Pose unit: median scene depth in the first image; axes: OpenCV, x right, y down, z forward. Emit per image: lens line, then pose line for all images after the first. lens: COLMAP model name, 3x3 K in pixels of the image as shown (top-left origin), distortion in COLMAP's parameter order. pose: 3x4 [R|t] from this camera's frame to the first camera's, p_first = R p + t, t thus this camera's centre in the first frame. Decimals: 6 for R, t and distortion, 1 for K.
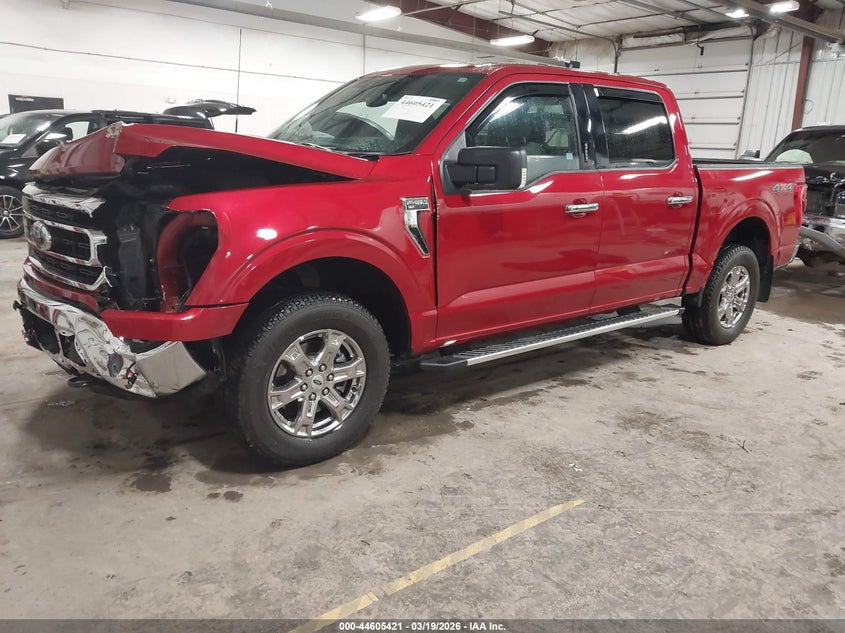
lens RADIAL K [[684.0, 0, 422.5], [0, 684.0, 316.5], [0, 0, 1]] dist [0.087228, -0.127431]
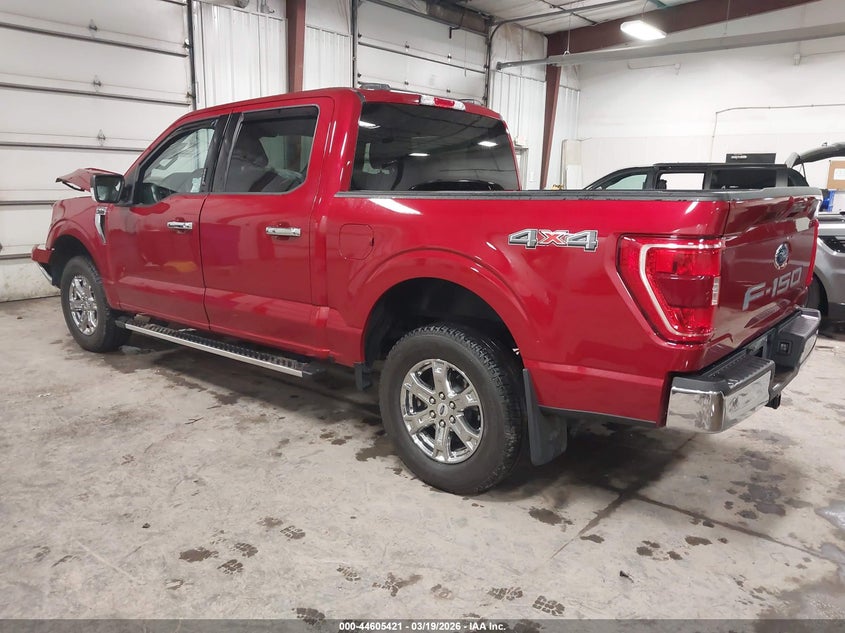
lens RADIAL K [[684.0, 0, 422.5], [0, 684.0, 316.5], [0, 0, 1]] dist [0.087228, -0.127431]
pose [[0.136759, 0.123649, -0.982857, 1.242221], [-0.256082, 0.962866, 0.085502, -0.180991], [0.956932, 0.239999, 0.163344, 1.091527]]
